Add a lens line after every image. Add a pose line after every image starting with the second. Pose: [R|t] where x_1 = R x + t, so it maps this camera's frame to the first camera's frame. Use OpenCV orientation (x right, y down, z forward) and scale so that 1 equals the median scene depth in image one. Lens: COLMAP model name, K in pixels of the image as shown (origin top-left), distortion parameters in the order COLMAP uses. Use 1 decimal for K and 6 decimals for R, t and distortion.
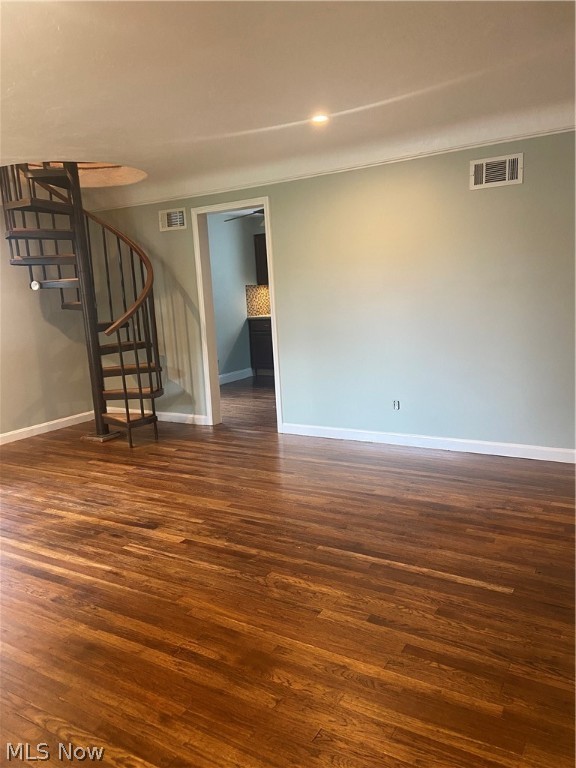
lens RADIAL K [[577.2, 0, 284.0], [0, 577.2, 382.2], [0, 0, 1]] dist [0.105945, -0.097046]
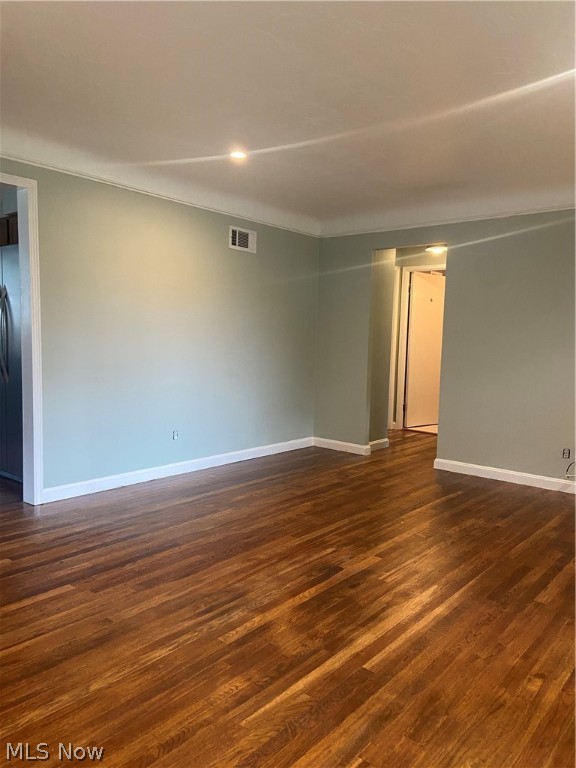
lens RADIAL K [[577.2, 0, 294.0], [0, 577.2, 386.4], [0, 0, 1]] dist [0.105945, -0.097046]
pose [[0.129564, -0.025030, 0.991255, -1.142240], [0.126162, 0.991973, 0.008558, -0.040485], [-0.983512, 0.123950, 0.131682, 0.955297]]
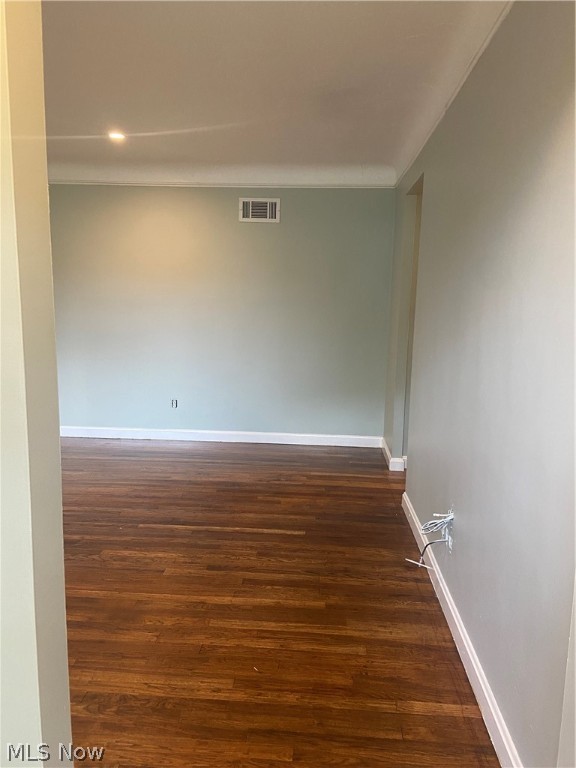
lens RADIAL K [[577.2, 0, 279.8], [0, 577.2, 373.0], [0, 0, 1]] dist [0.105945, -0.097046]
pose [[0.885135, 0.012375, 0.465170, -0.204662], [0.008401, 0.999058, -0.042564, 0.043128], [-0.465258, 0.041583, 0.884198, -0.097059]]
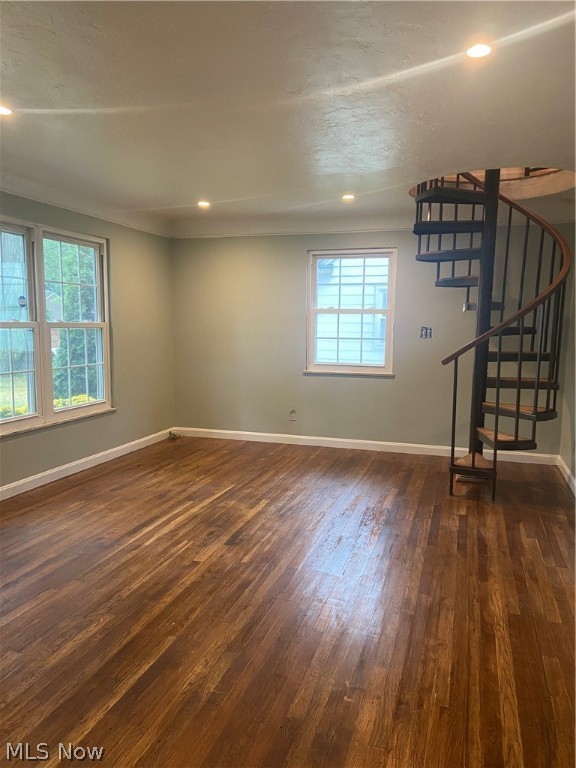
lens RADIAL K [[577.2, 0, 294.1], [0, 577.2, 384.9], [0, 0, 1]] dist [0.105945, -0.097046]
pose [[0.251375, 0.165147, -0.953697, 0.766723], [-0.183647, 0.975575, 0.120530, -0.175168], [0.950308, 0.144846, 0.275564, 0.820642]]
